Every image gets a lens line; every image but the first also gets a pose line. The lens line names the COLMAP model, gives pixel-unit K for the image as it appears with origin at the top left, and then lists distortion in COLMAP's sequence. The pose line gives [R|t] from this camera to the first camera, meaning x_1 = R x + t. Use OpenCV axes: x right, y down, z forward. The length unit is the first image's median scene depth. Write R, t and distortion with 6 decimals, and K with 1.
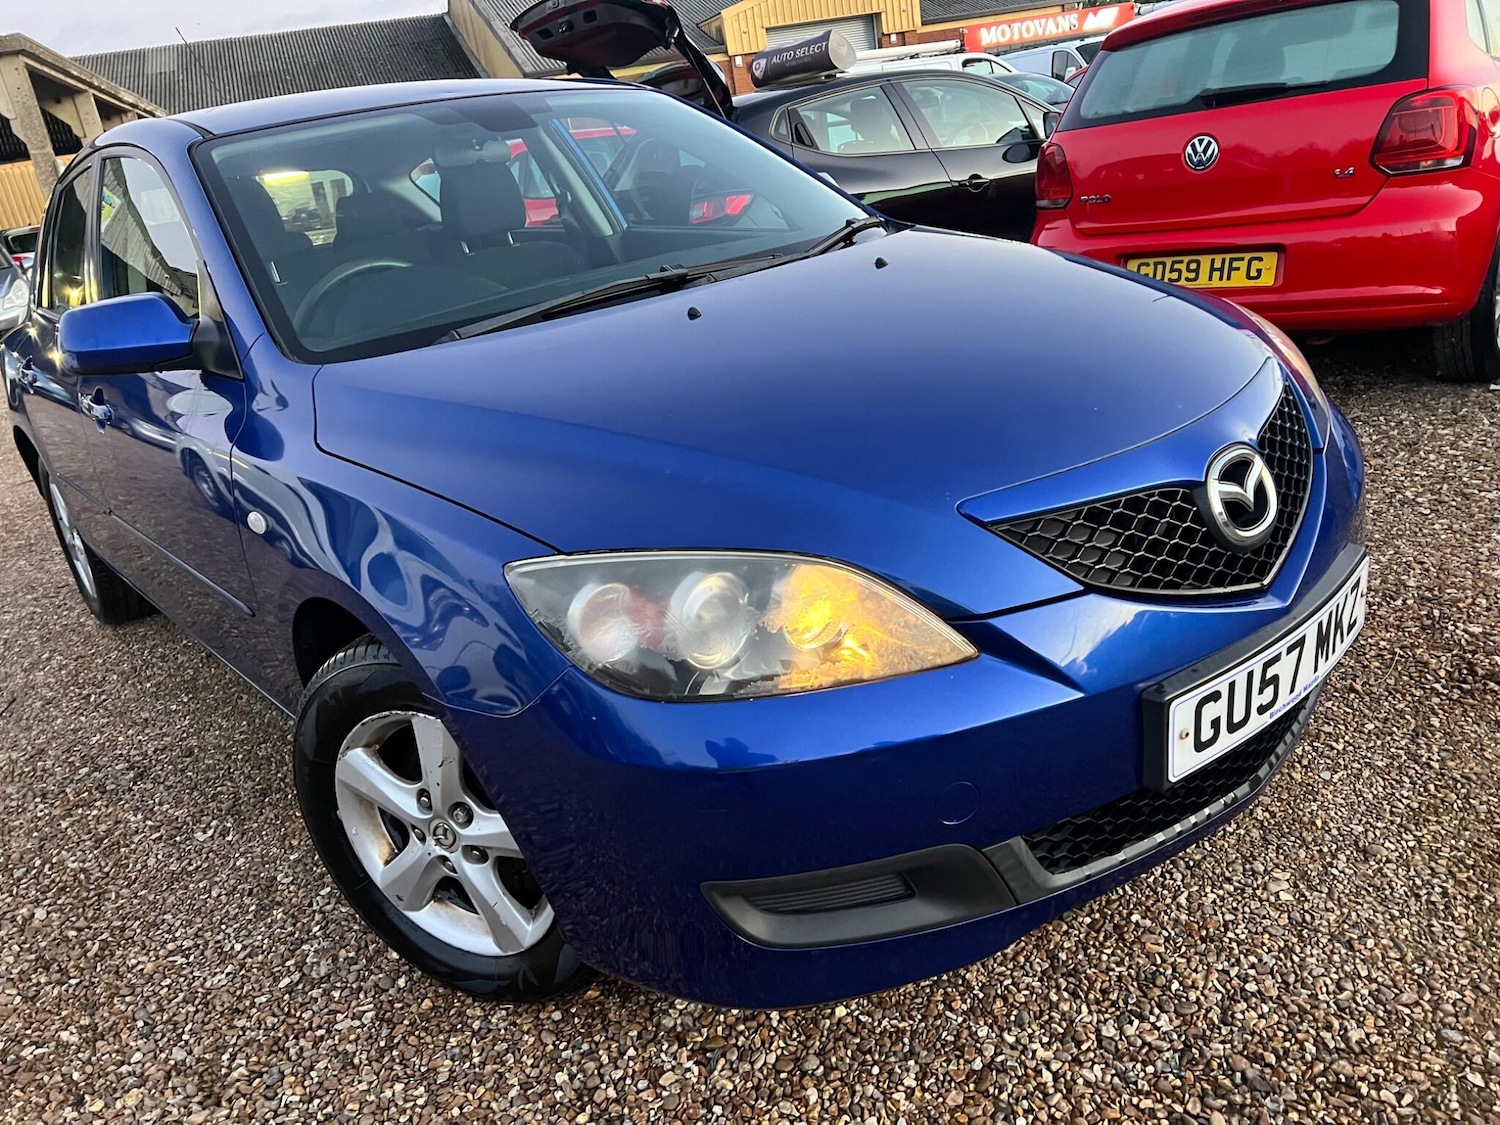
lens RADIAL K [[1096.5, 0, 765.4], [0, 1096.5, 549.0], [0, 0, 1]] dist [0.055770, -0.057090]
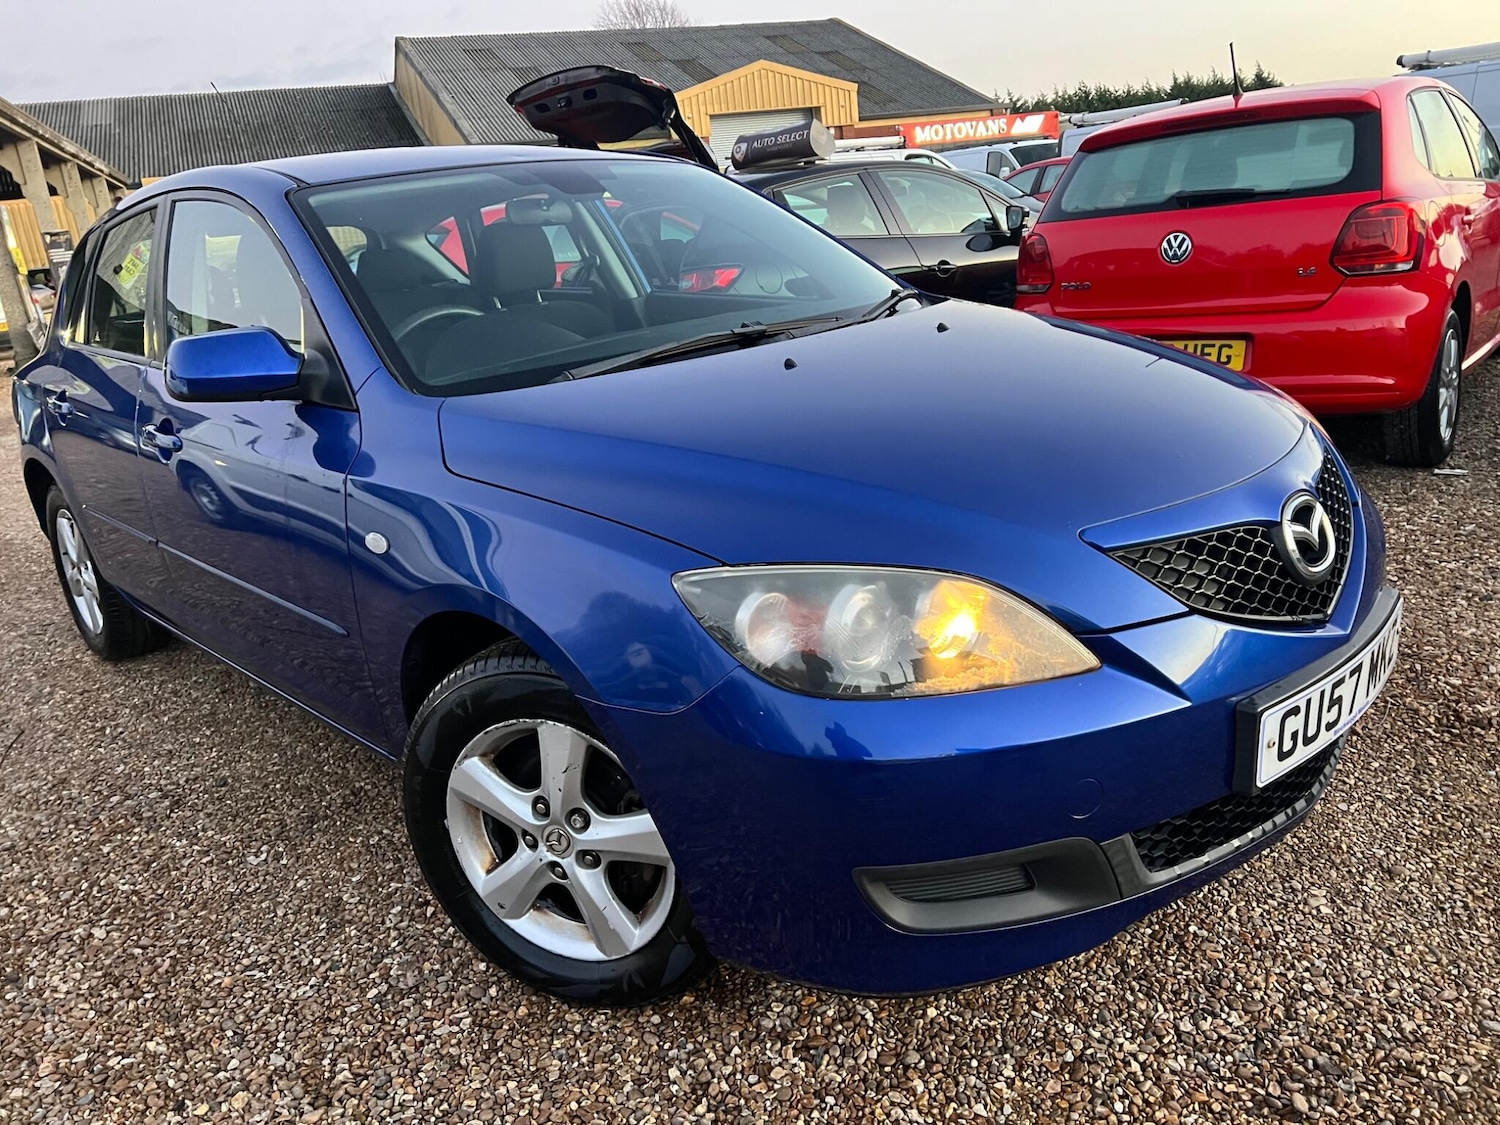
lens RADIAL K [[1096.5, 0, 759.5], [0, 1096.5, 552.7], [0, 0, 1]] dist [0.055770, -0.057090]
pose [[0.997401, 0.028711, 0.066076, -0.168074], [-0.024402, 0.997579, -0.065120, 0.046150], [-0.067786, 0.063338, 0.995687, -0.073321]]
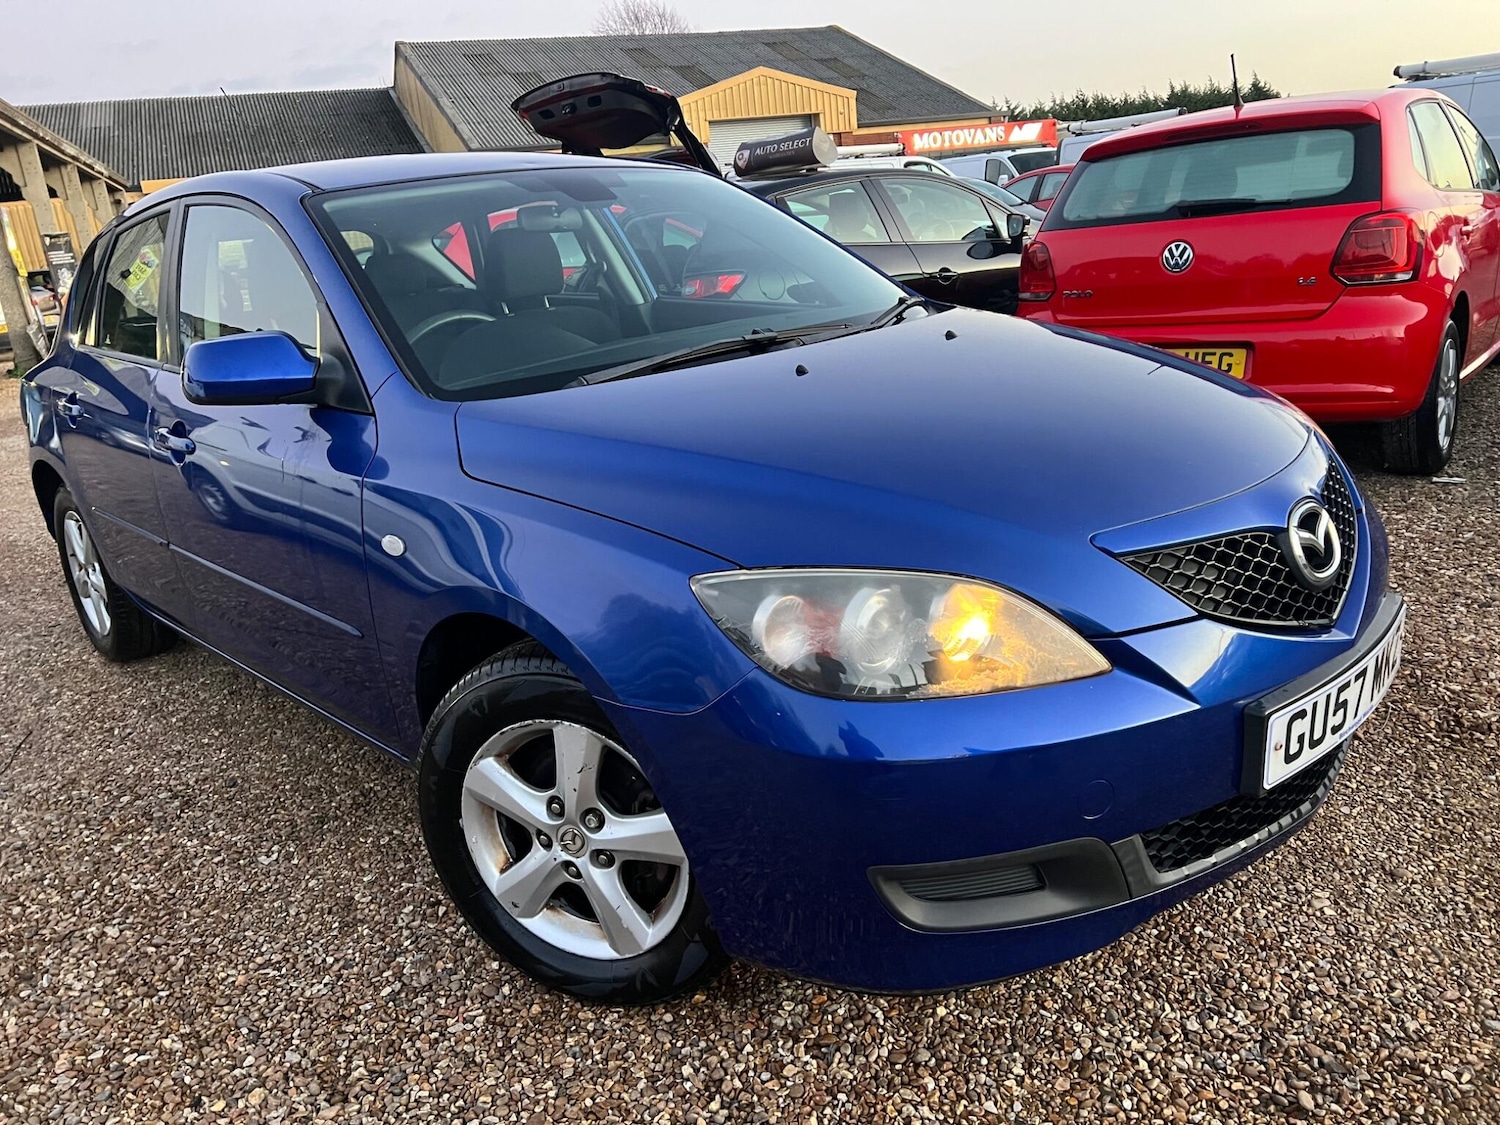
lens RADIAL K [[1096.5, 0, 760.0], [0, 1096.5, 552.7], [0, 0, 1]] dist [0.055770, -0.057090]
pose [[0.997018, 0.033208, 0.069652, -0.184471], [-0.028326, 0.997148, -0.069950, 0.048857], [-0.071777, 0.067769, 0.995116, -0.085456]]
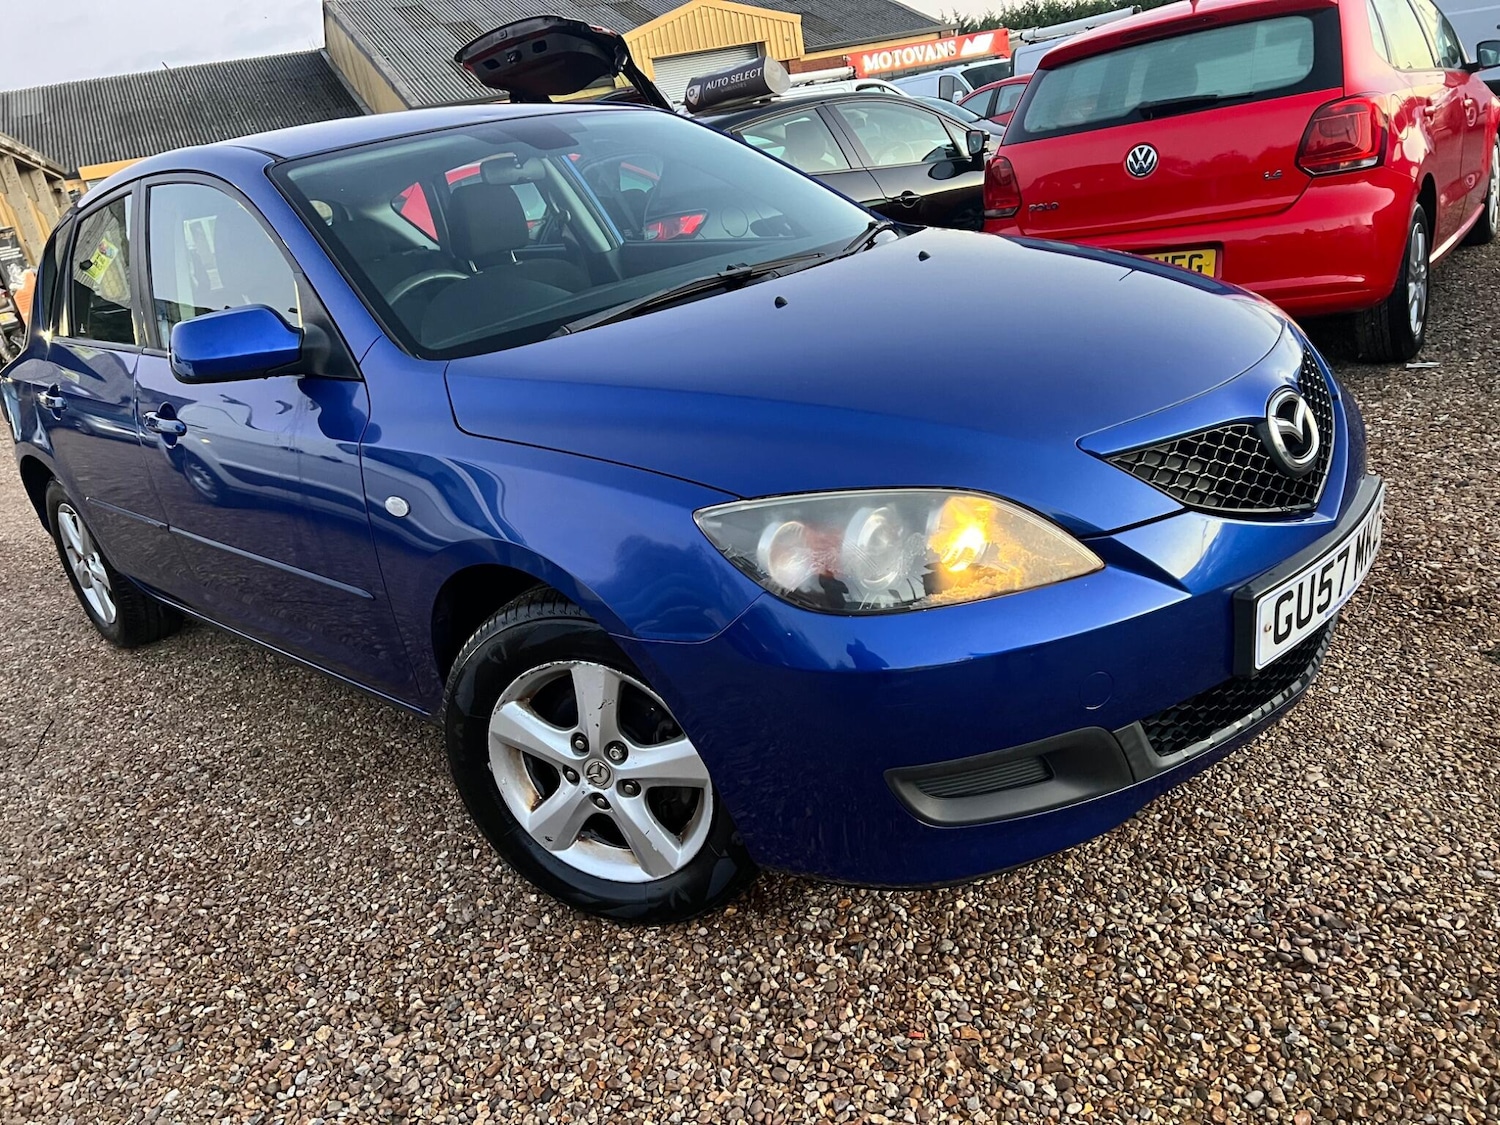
lens RADIAL K [[1096.5, 0, 745.0], [0, 1096.5, 567.8], [0, 0, 1]] dist [0.055770, -0.057090]
pose [[0.996110, -0.050516, 0.072197, -0.202761], [0.051140, 0.998668, -0.006822, 0.063485], [-0.071756, 0.010488, 0.997367, -0.113658]]
